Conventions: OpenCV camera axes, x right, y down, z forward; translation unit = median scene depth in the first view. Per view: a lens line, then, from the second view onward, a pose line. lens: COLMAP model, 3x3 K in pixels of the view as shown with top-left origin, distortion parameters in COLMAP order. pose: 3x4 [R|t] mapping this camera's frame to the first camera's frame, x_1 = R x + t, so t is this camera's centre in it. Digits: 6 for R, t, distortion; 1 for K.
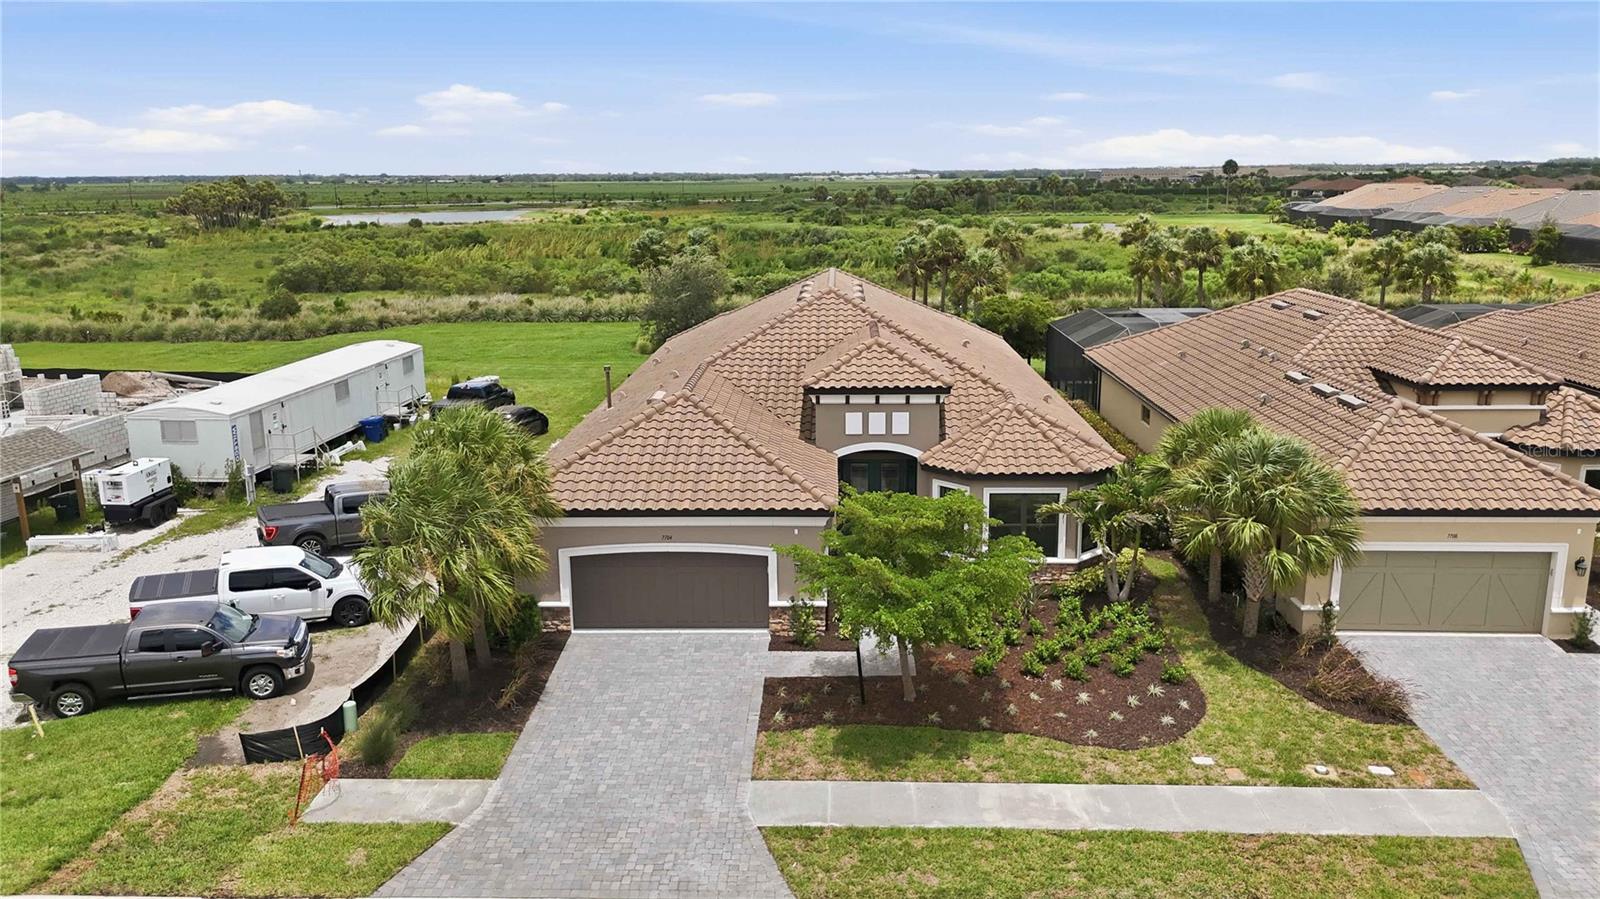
lens RADIAL K [[1186.7, 0, 802.1], [0, 1186.7, 444.9], [0, 0, 1]] dist [0.039077, -0.032353]
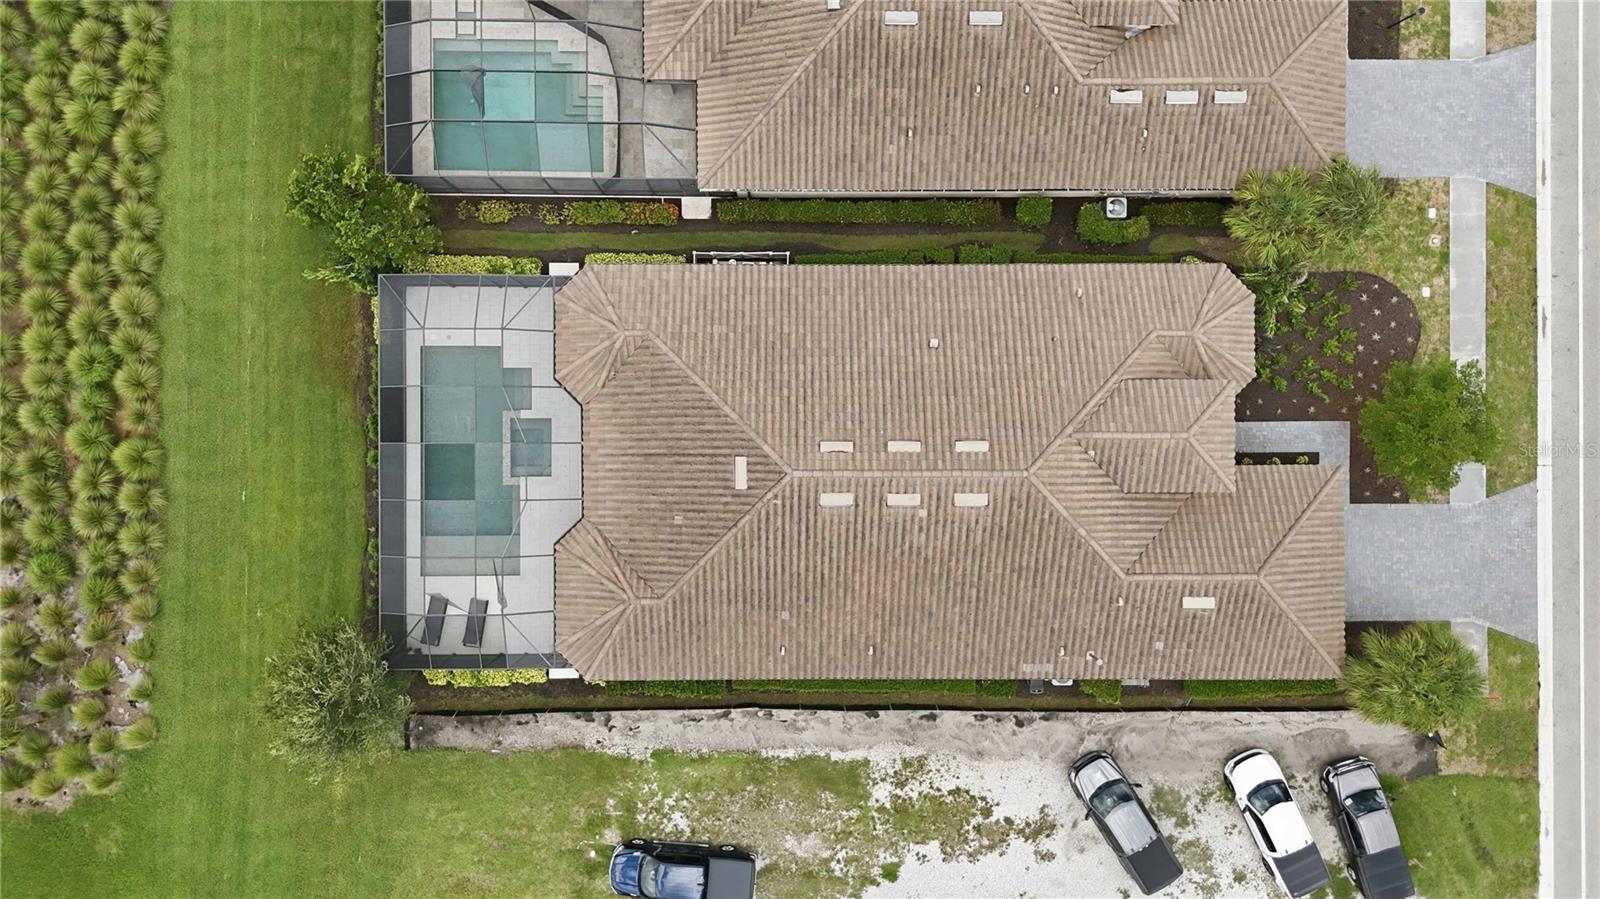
lens RADIAL K [[1186.7, 0, 800.7], [0, 1186.7, 446.1], [0, 0, 1]] dist [0.039077, -0.032353]
pose [[-0.028149, -0.999558, 0.009582, 0.059324], [0.202010, 0.003699, 0.979376, -1.646697], [-0.978979, 0.029504, 0.201817, 1.344133]]
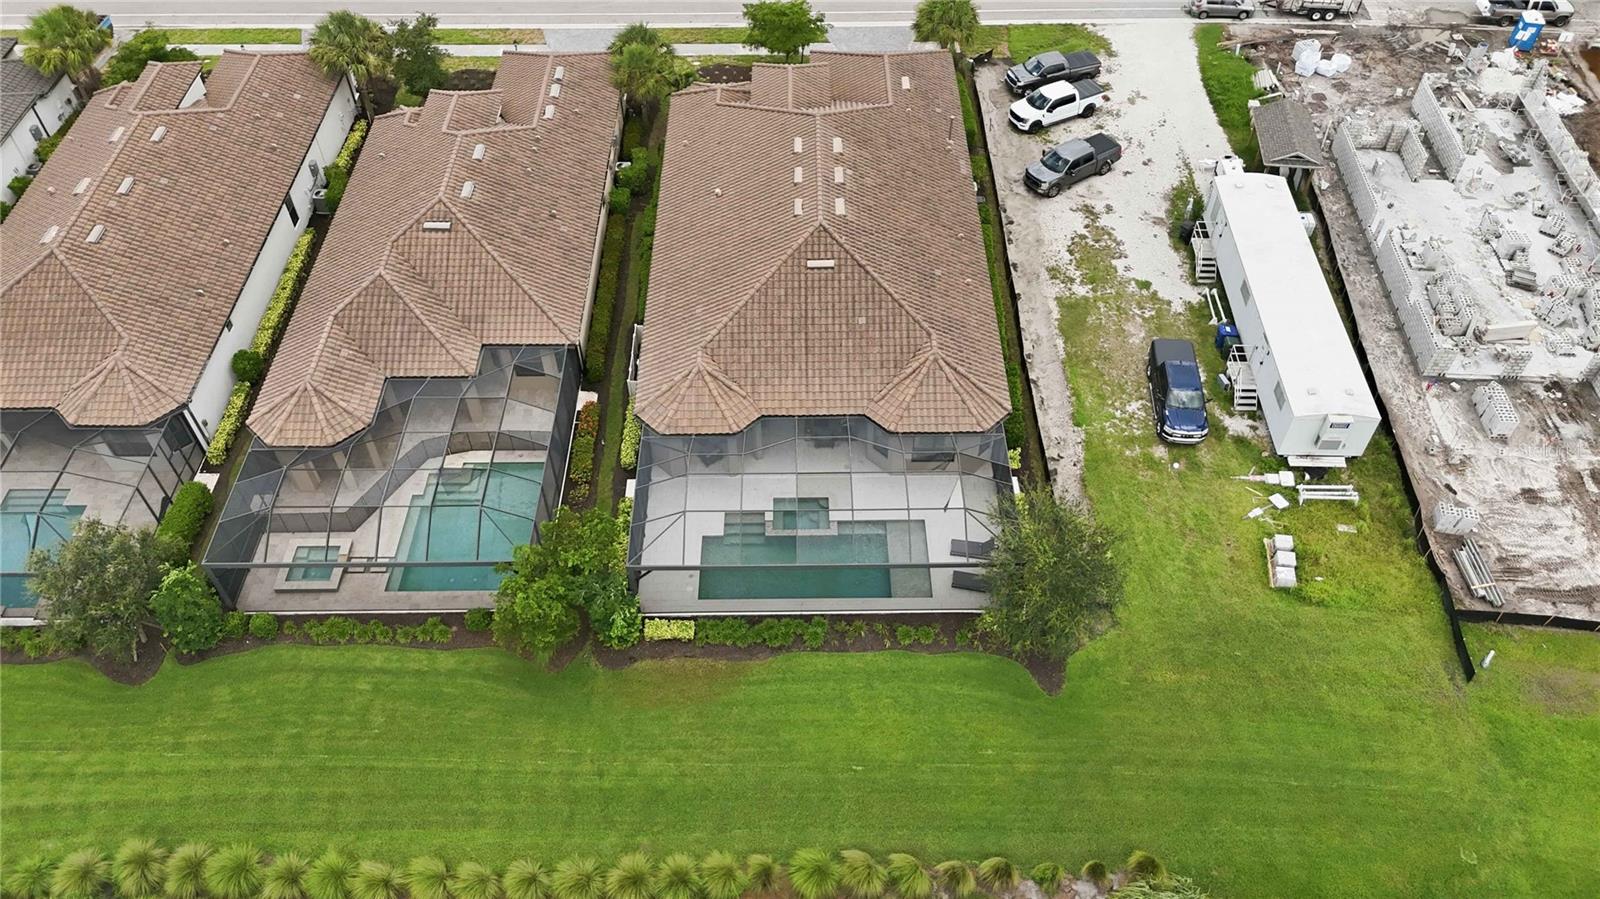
lens RADIAL K [[1186.7, 0, 807.3], [0, 1186.7, 449.9], [0, 0, 1]] dist [0.039077, -0.032353]
pose [[-0.999294, 0.033495, -0.016988, 0.101566], [0.001578, 0.489374, 0.872073, -1.641020], [0.037524, 0.871431, -0.489081, 2.826055]]
